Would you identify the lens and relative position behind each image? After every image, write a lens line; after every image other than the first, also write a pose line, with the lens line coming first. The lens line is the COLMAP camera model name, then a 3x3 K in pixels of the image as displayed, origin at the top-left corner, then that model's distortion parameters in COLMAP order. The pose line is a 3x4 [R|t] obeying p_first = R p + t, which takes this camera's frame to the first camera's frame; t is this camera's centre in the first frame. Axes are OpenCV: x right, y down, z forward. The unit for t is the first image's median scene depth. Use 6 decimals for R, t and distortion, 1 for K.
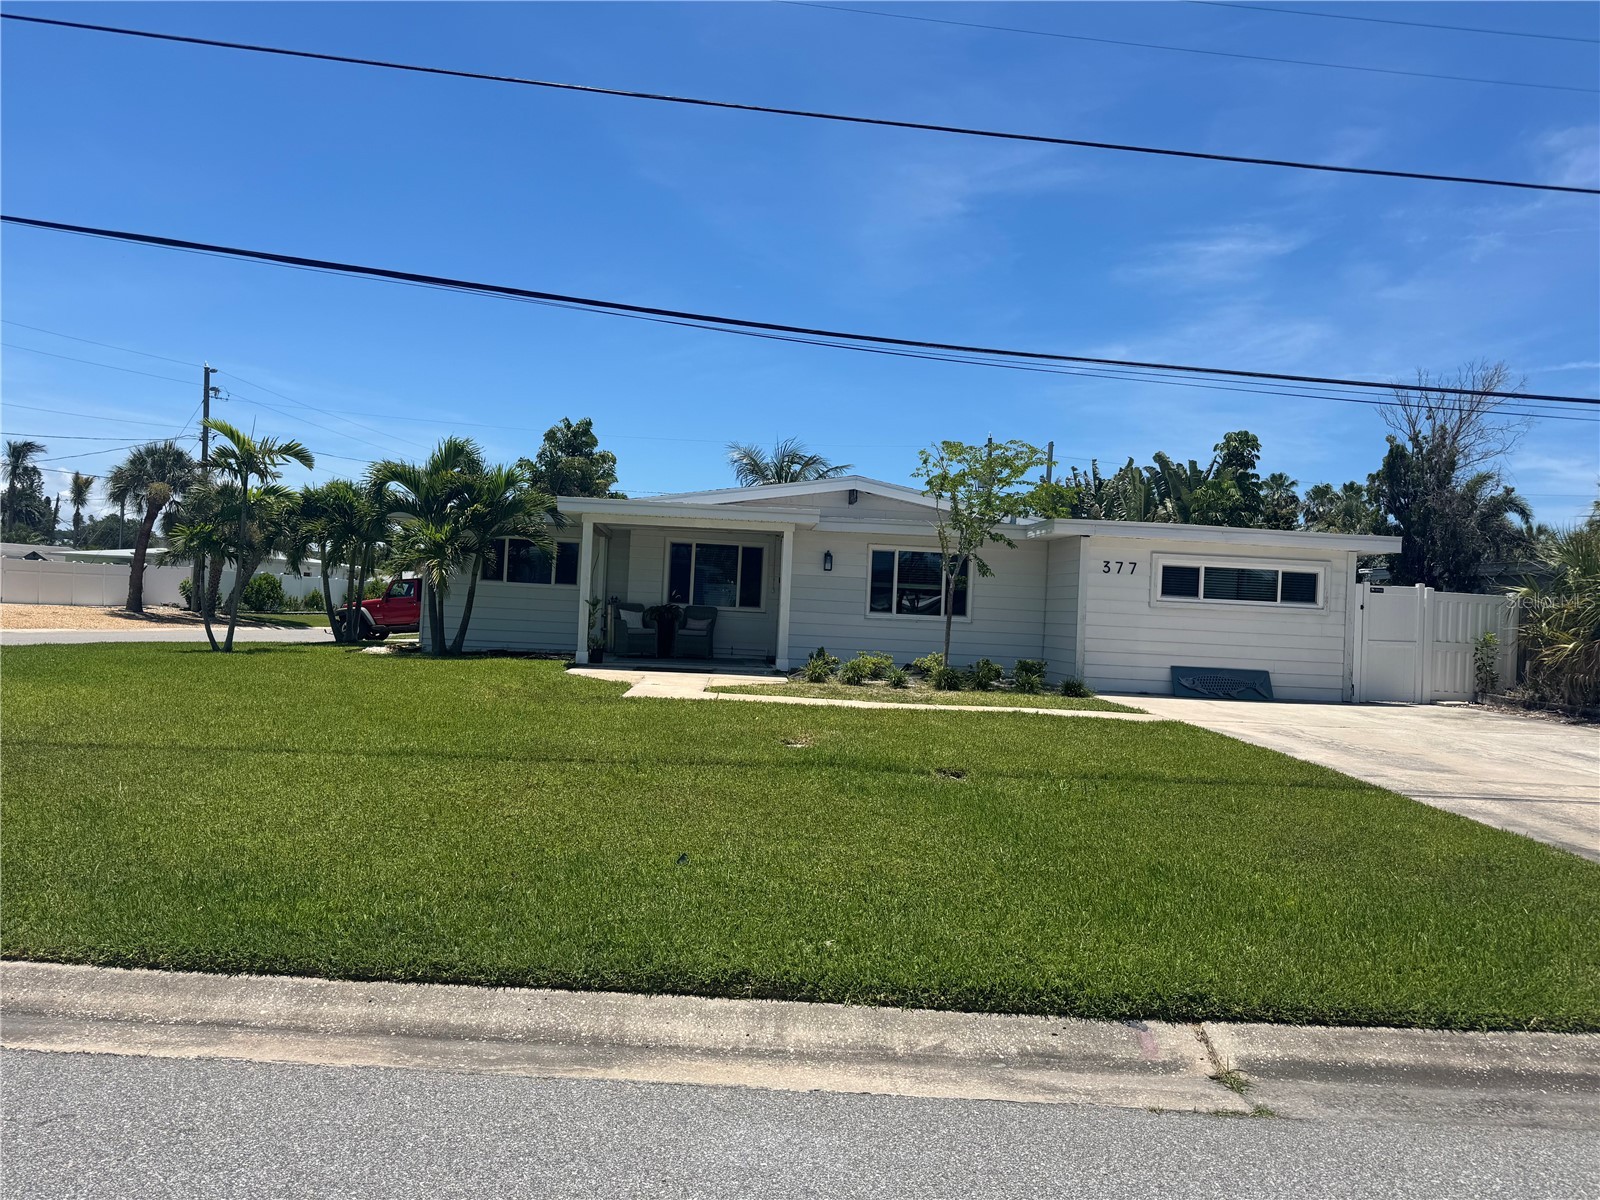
lens RADIAL K [[1105.1, 0, 800.0], [0, 1105.1, 600.0], [0, 0, 1]] dist [0.149753, -0.292559]
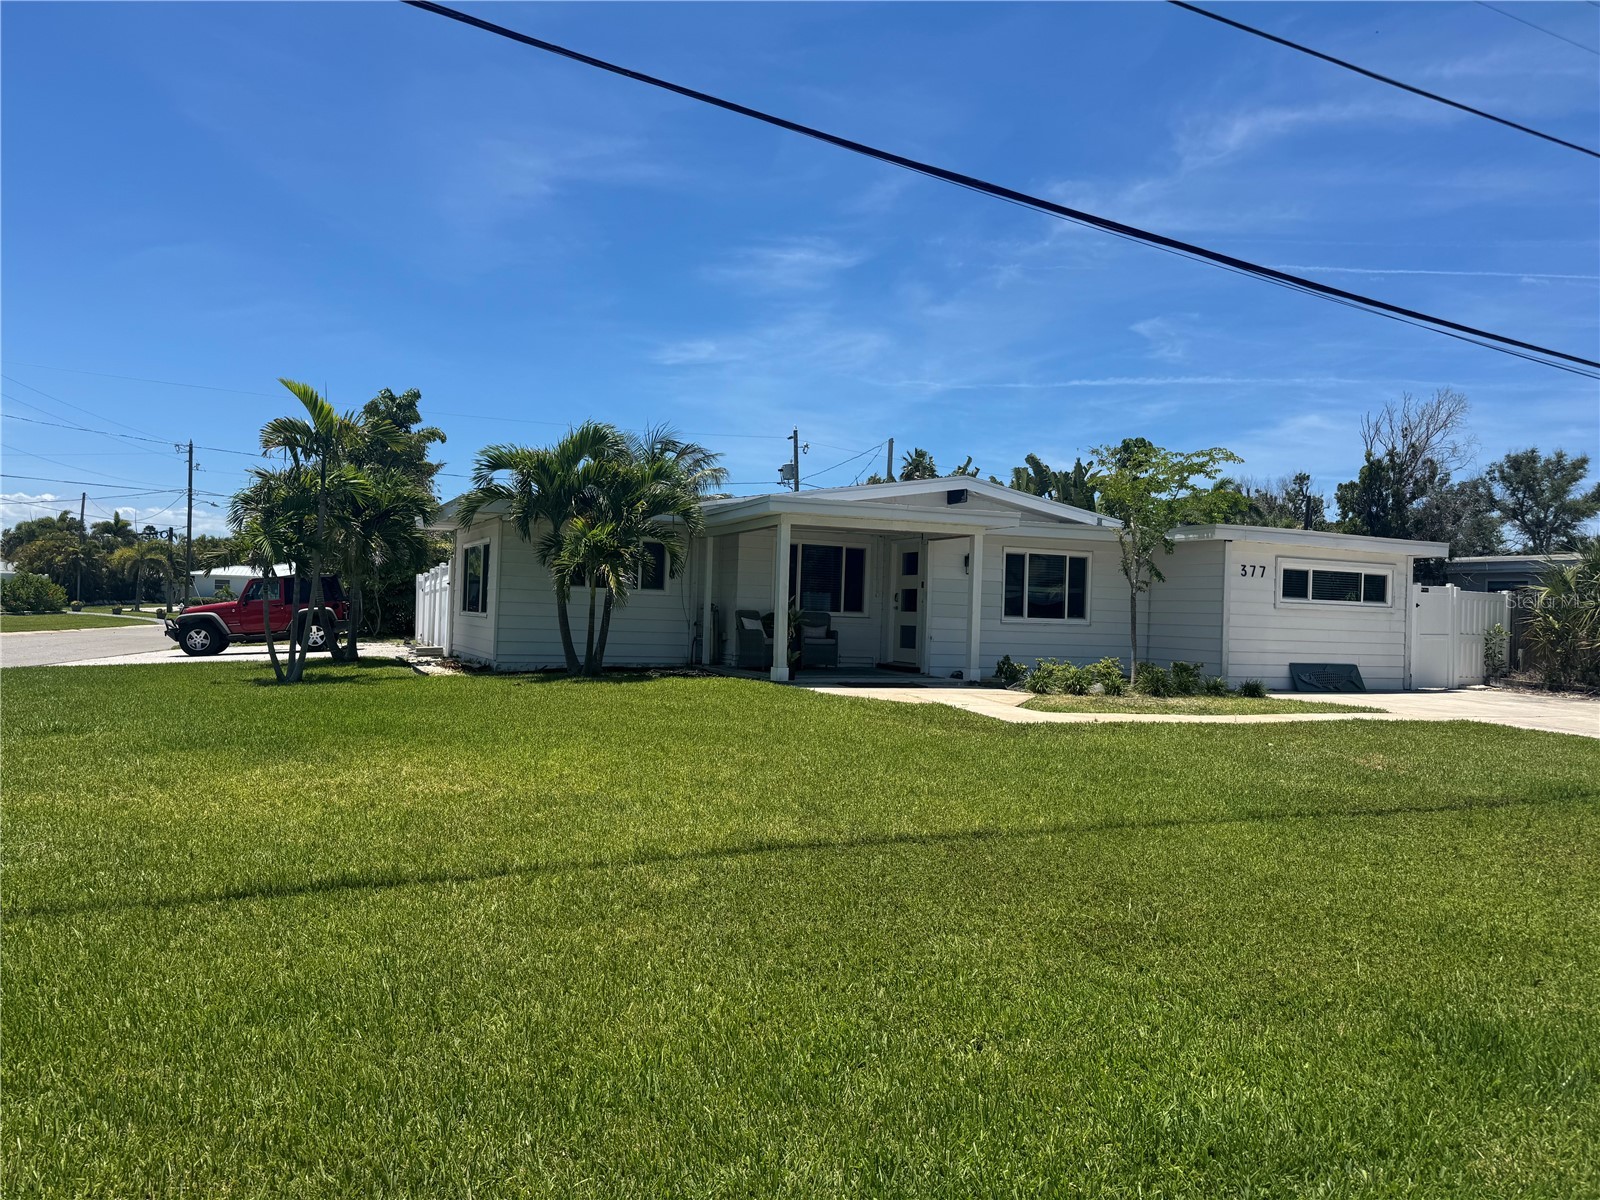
lens RADIAL K [[1105.1, 0, 800.0], [0, 1105.1, 600.0], [0, 0, 1]] dist [0.149753, -0.292559]
pose [[0.940966, -0.012779, 0.338261, -0.460332], [0.008000, 0.999848, 0.015519, -0.021222], [-0.338408, -0.011897, 0.940924, 0.150069]]
